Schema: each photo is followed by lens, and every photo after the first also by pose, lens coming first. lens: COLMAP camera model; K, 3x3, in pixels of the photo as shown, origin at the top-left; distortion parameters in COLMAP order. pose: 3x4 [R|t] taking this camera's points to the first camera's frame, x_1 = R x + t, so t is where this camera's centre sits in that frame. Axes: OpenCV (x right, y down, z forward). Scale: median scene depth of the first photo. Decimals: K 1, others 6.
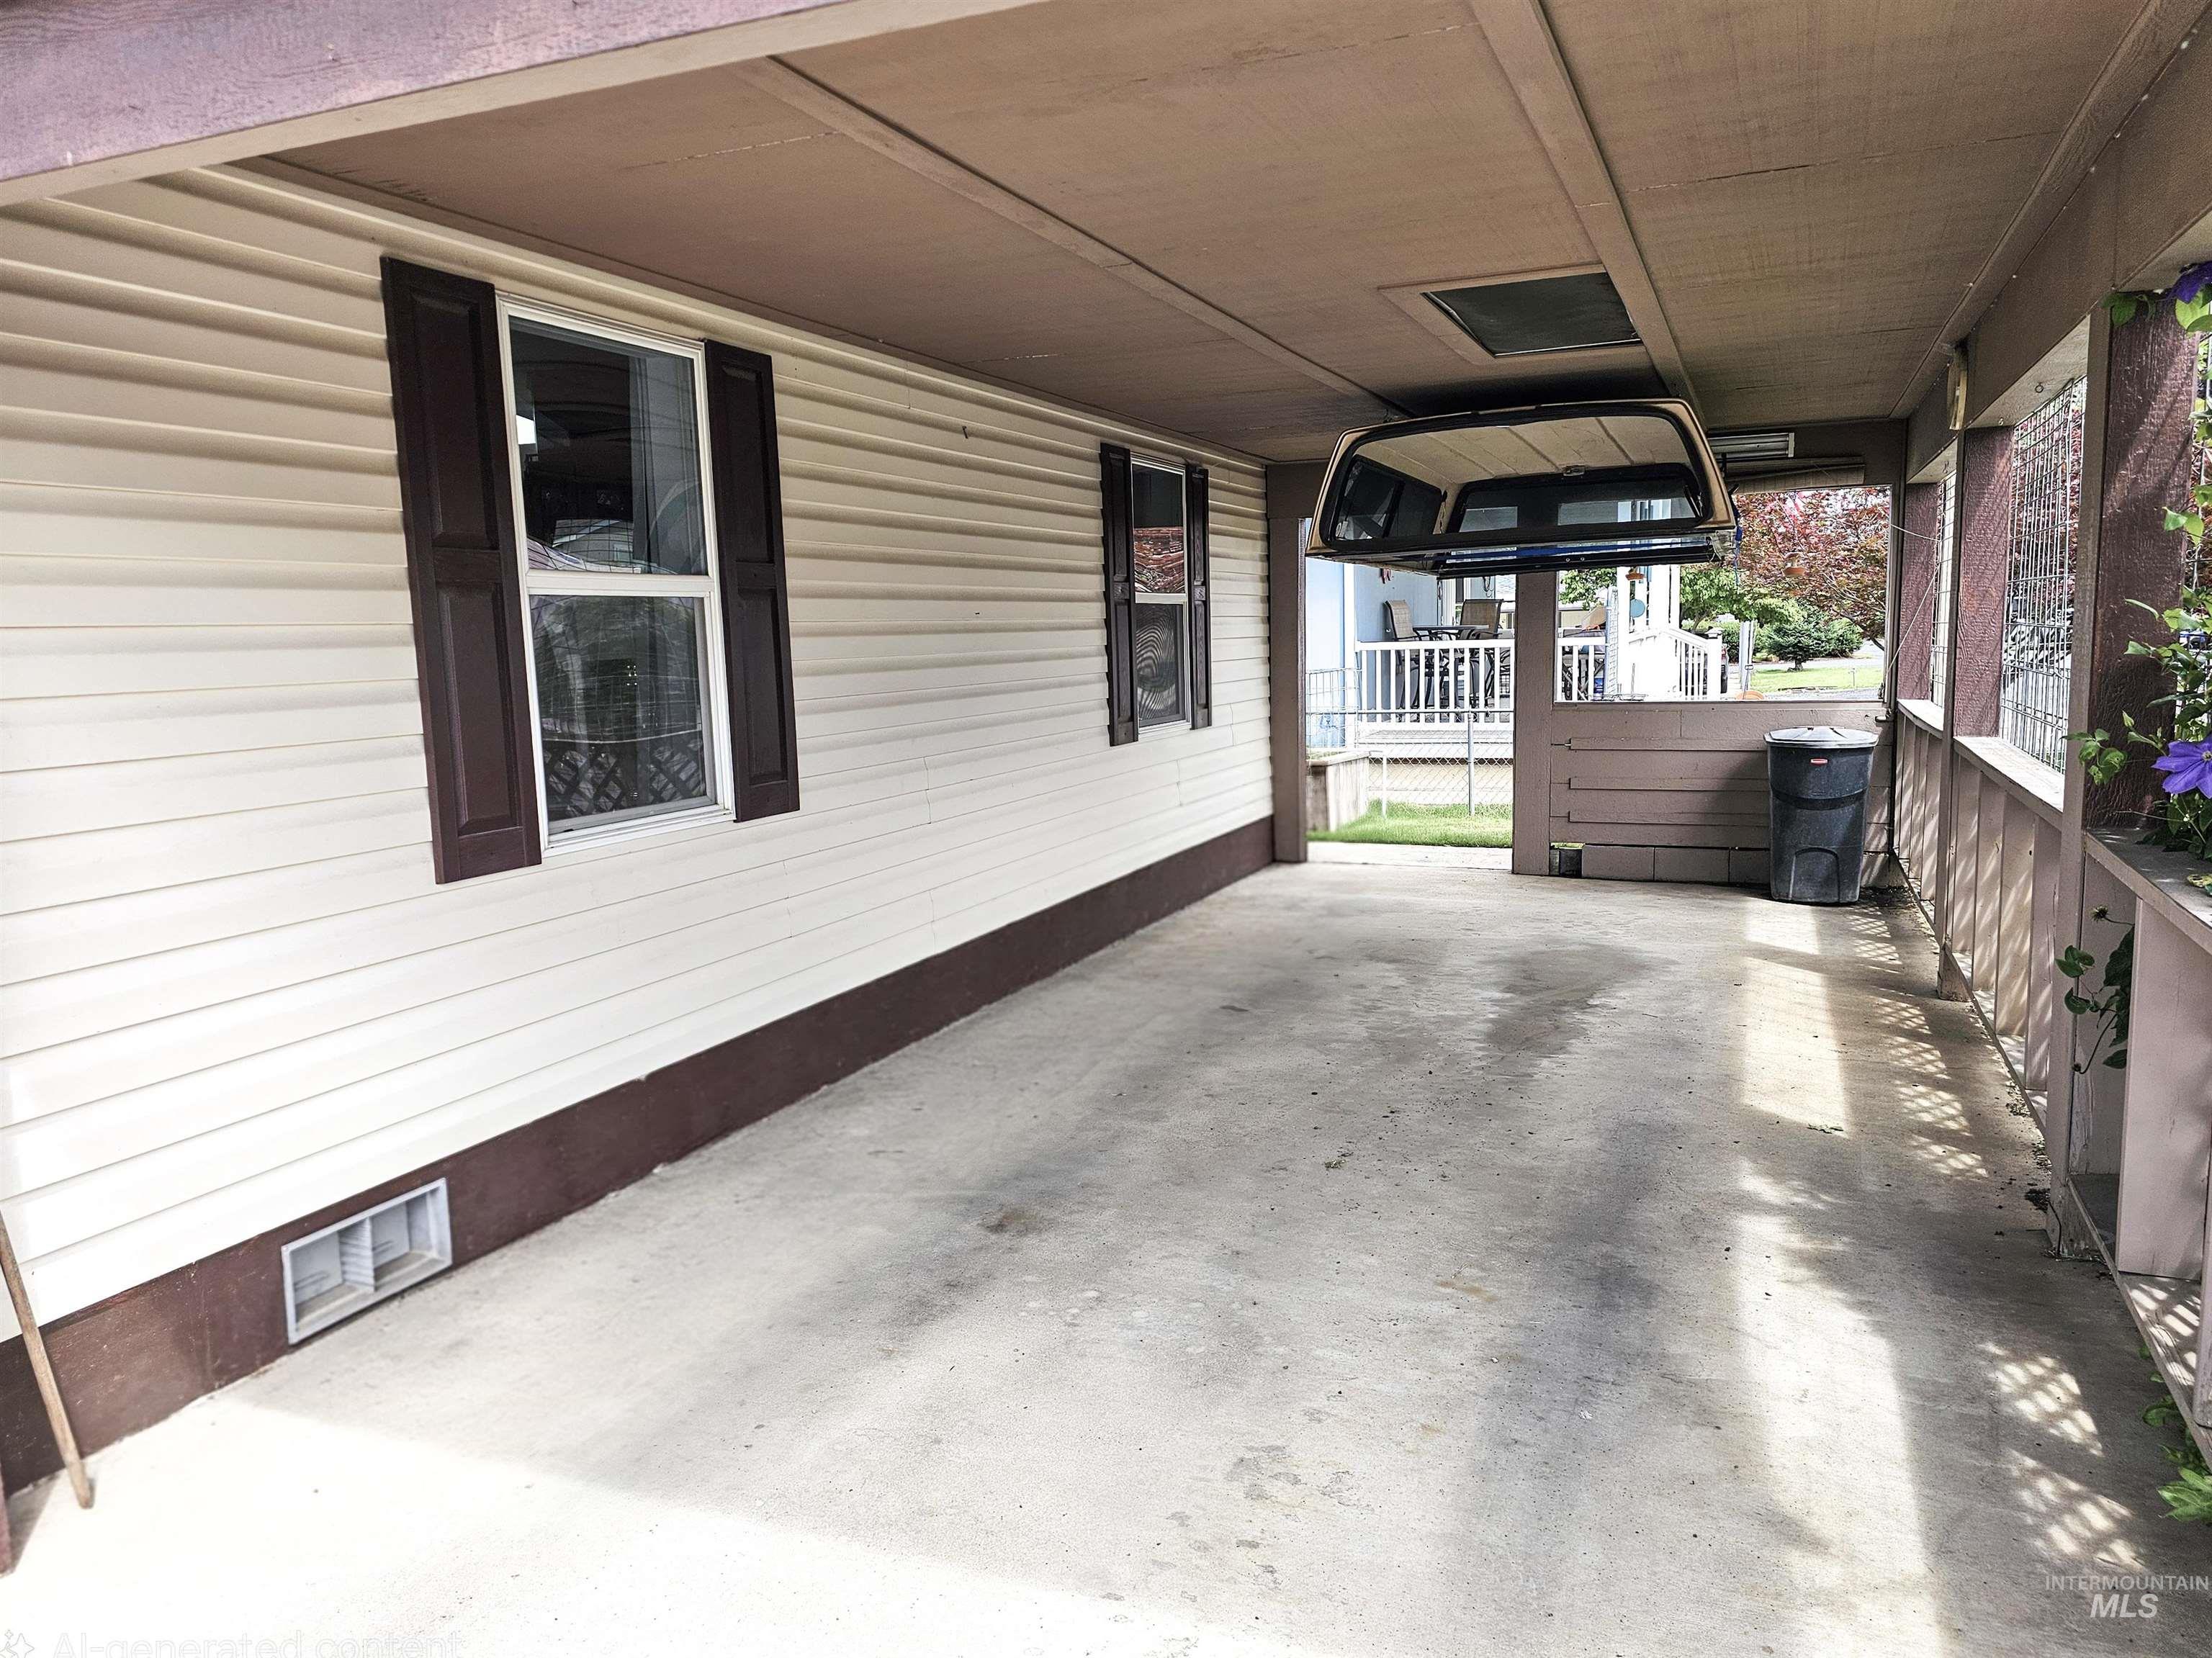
lens RADIAL K [[1501.8, 0, 1115.6], [0, 1501.8, 827.1], [0, 0, 1]] dist [0.049475, -0.077286]
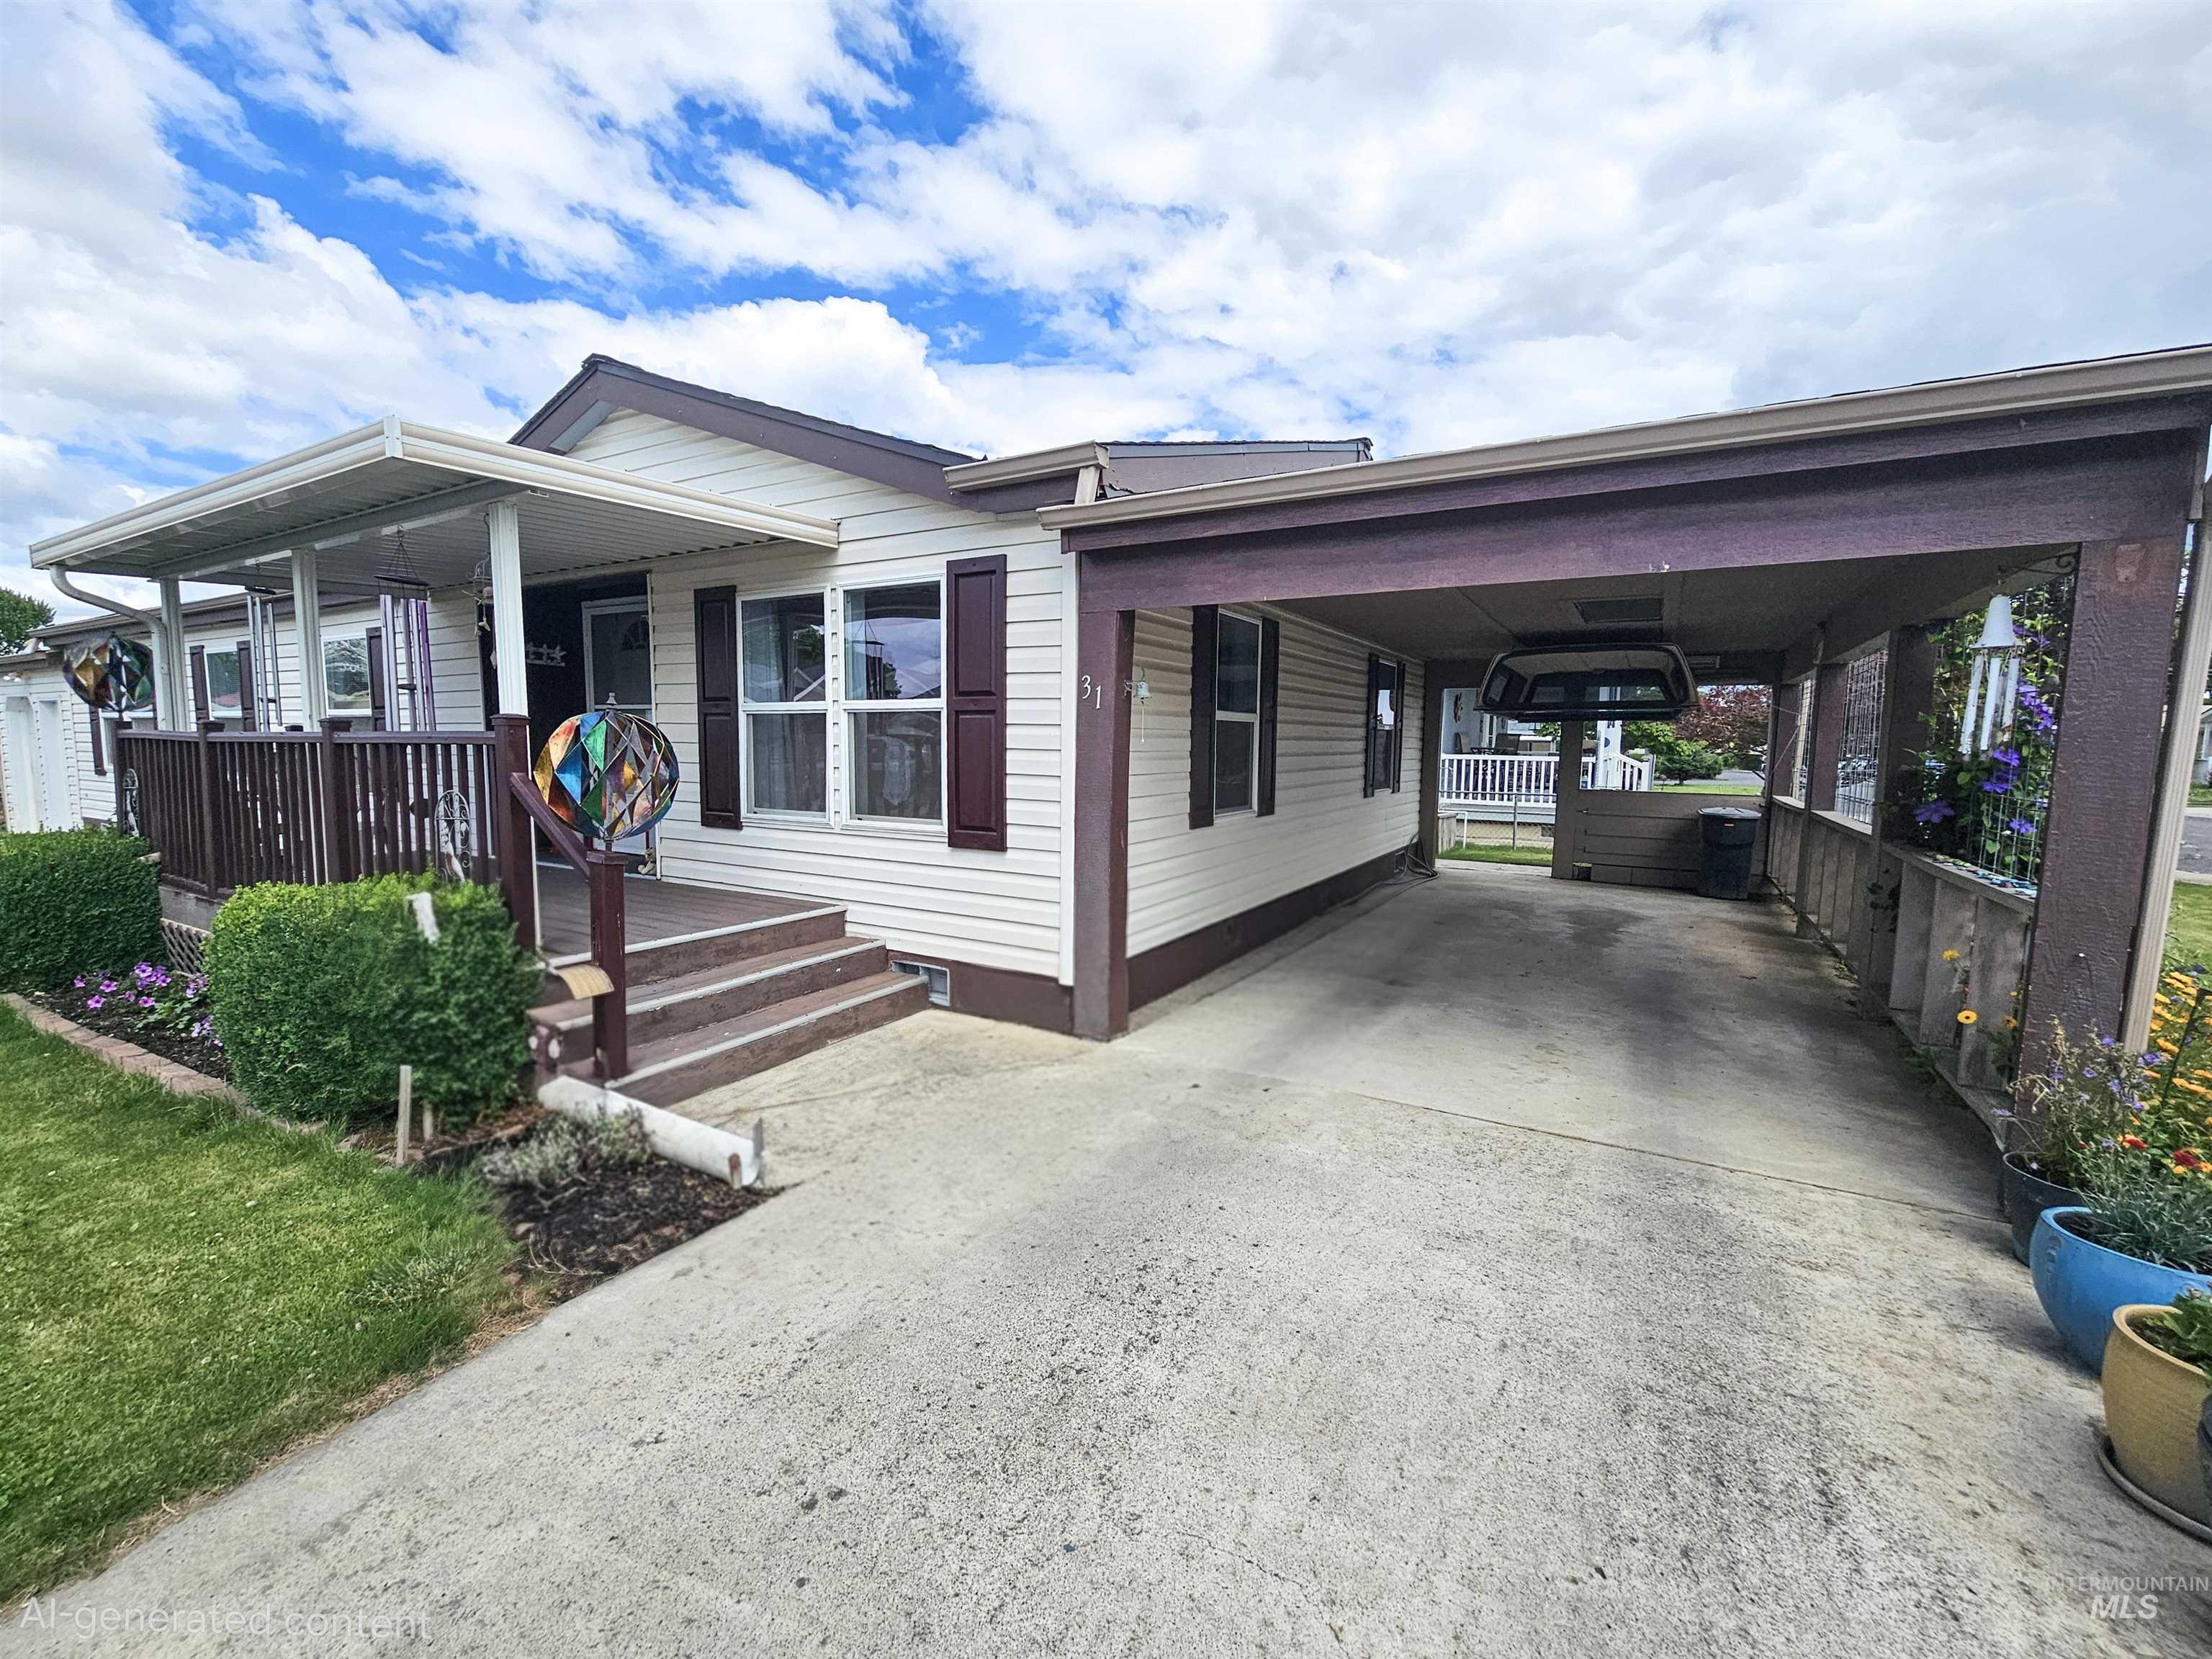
lens RADIAL K [[922.8, 0, 1106.0], [0, 922.8, 829.5], [0, 0, 1]] dist [-0.001204, -0.002658]
pose [[0.990584, 0.051722, -0.126761, -0.213463], [-0.055864, 0.998007, -0.029338, 0.050878], [0.124991, 0.036143, 0.991499, -0.327905]]
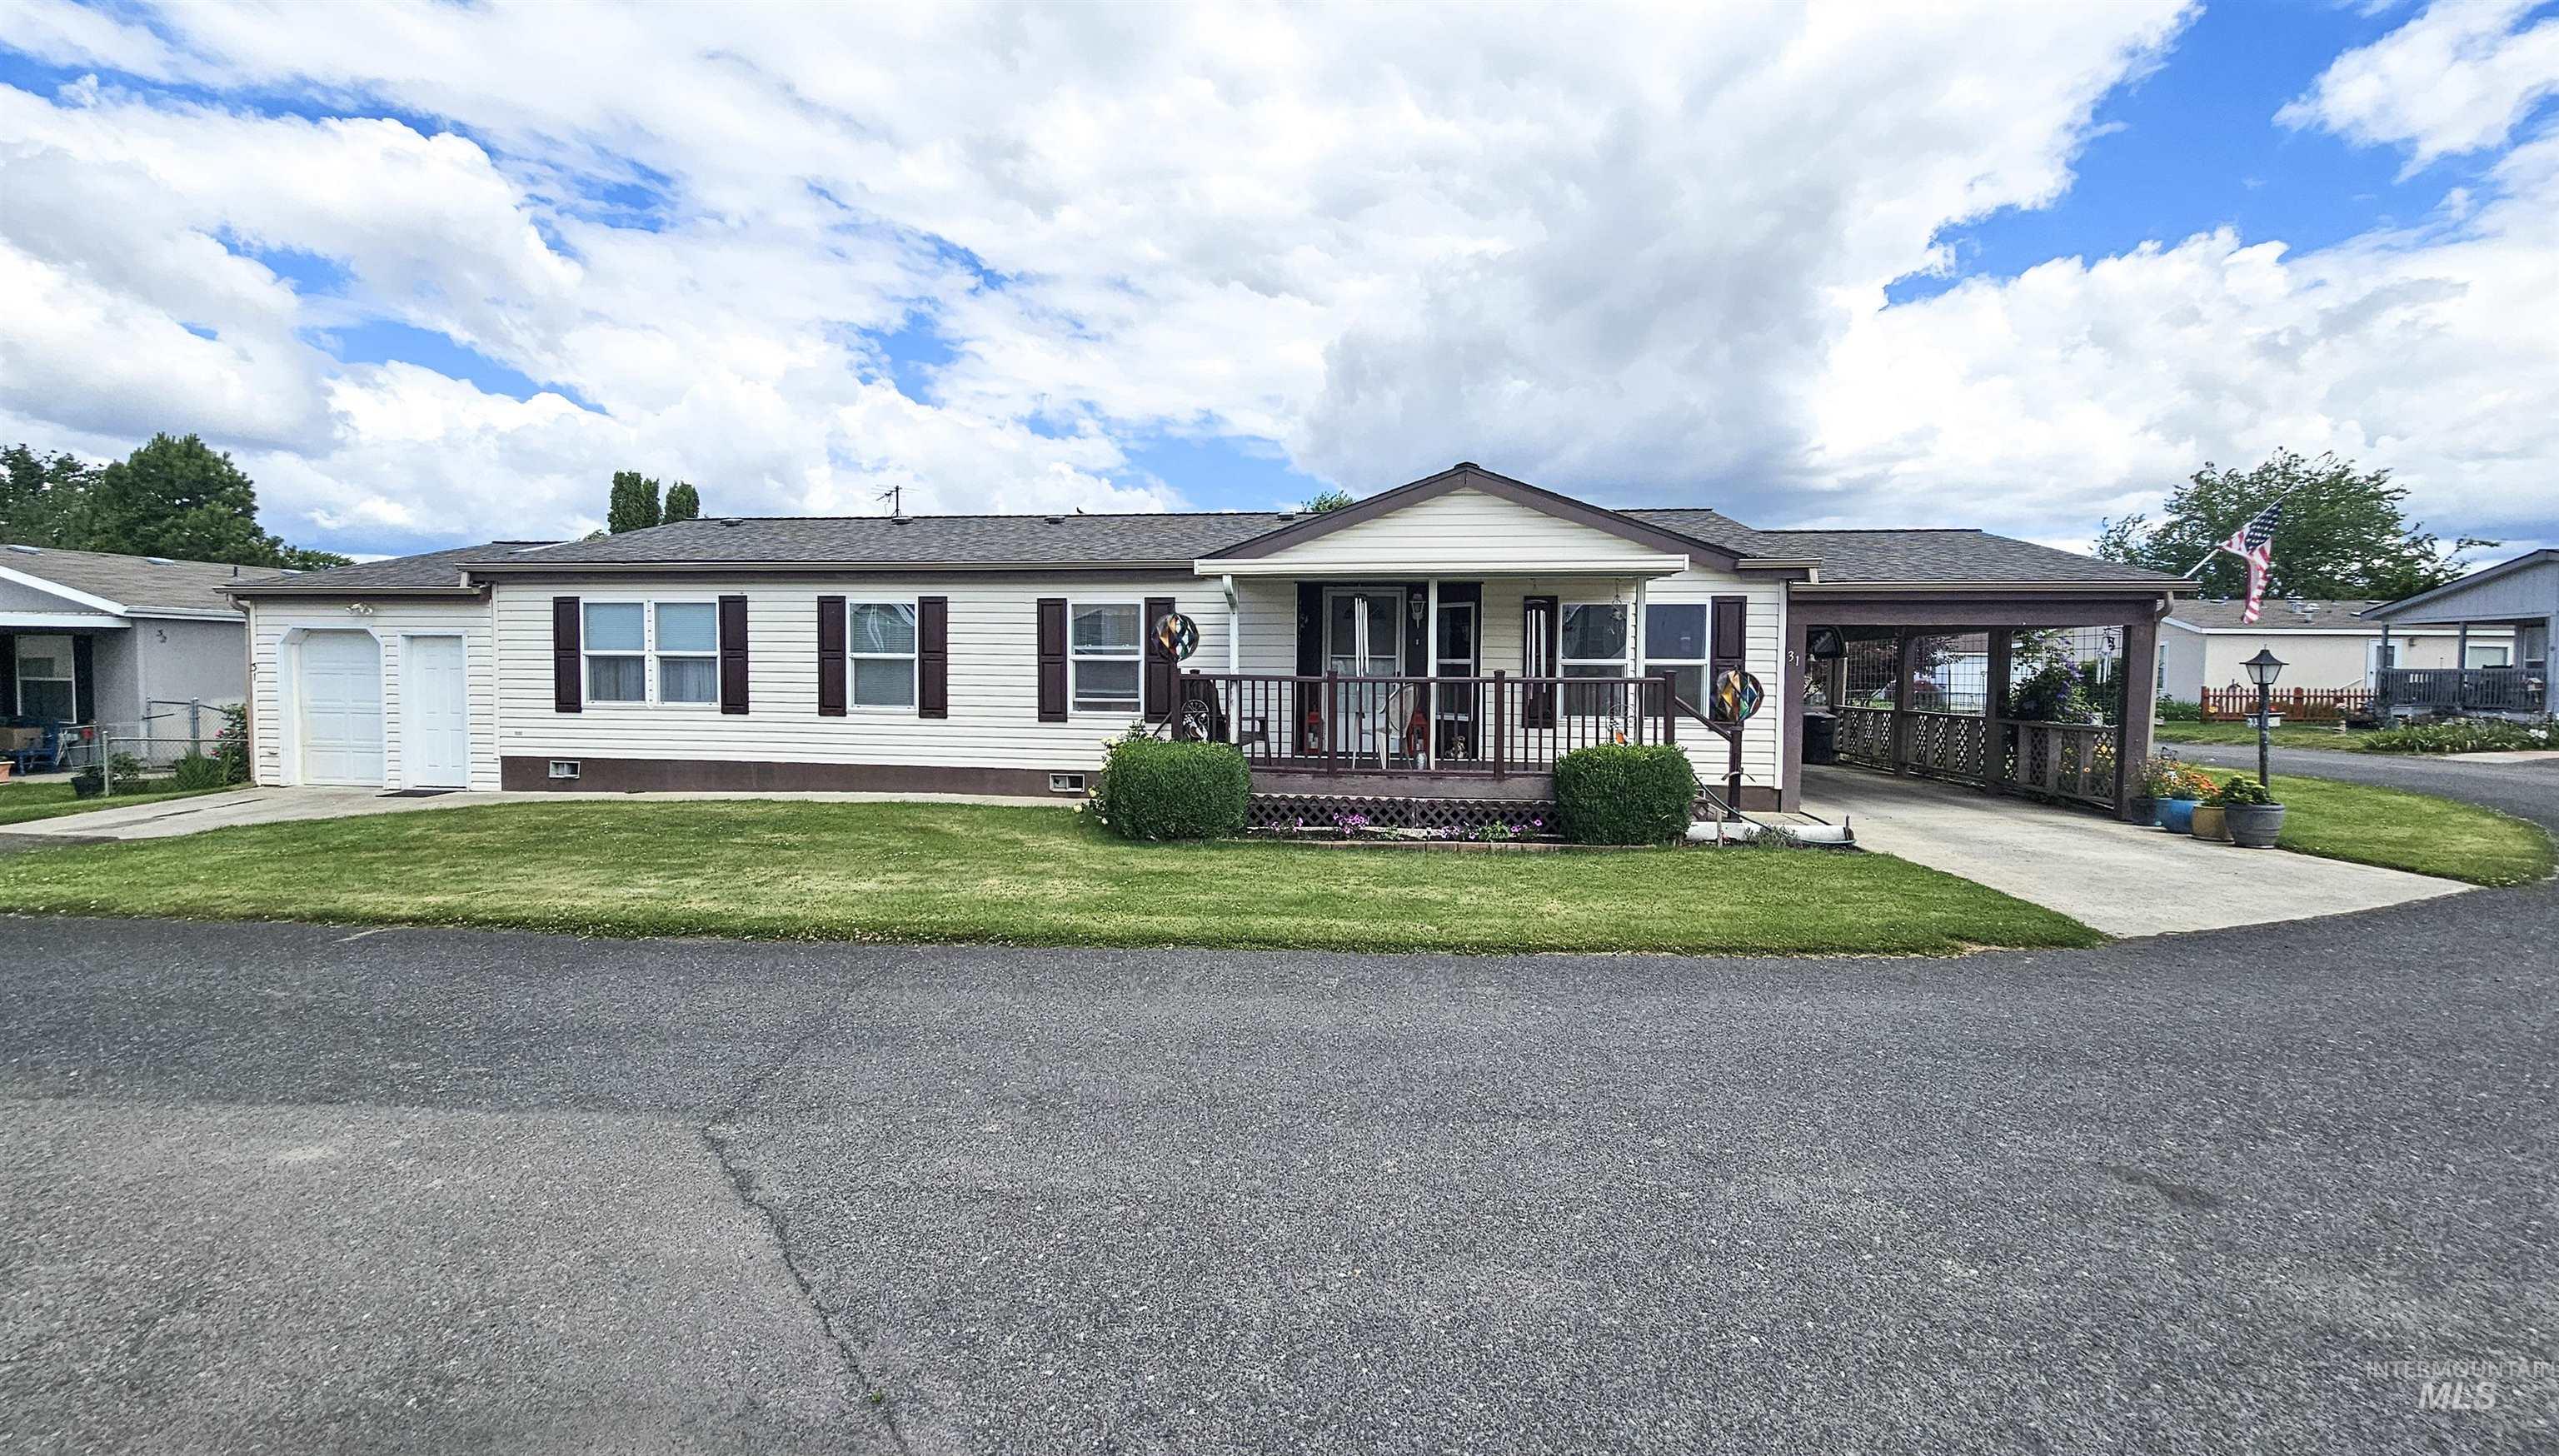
lens RADIAL K [[1045.0, 0, 1259.8], [0, 1045.0, 714.0], [0, 0, 1]] dist [-0.000809, -0.000678]
pose [[0.963851, 0.027009, 0.265069, -1.626347], [-0.002735, 0.995800, -0.091518, 0.189940], [-0.266428, 0.087485, 0.959876, -1.126168]]
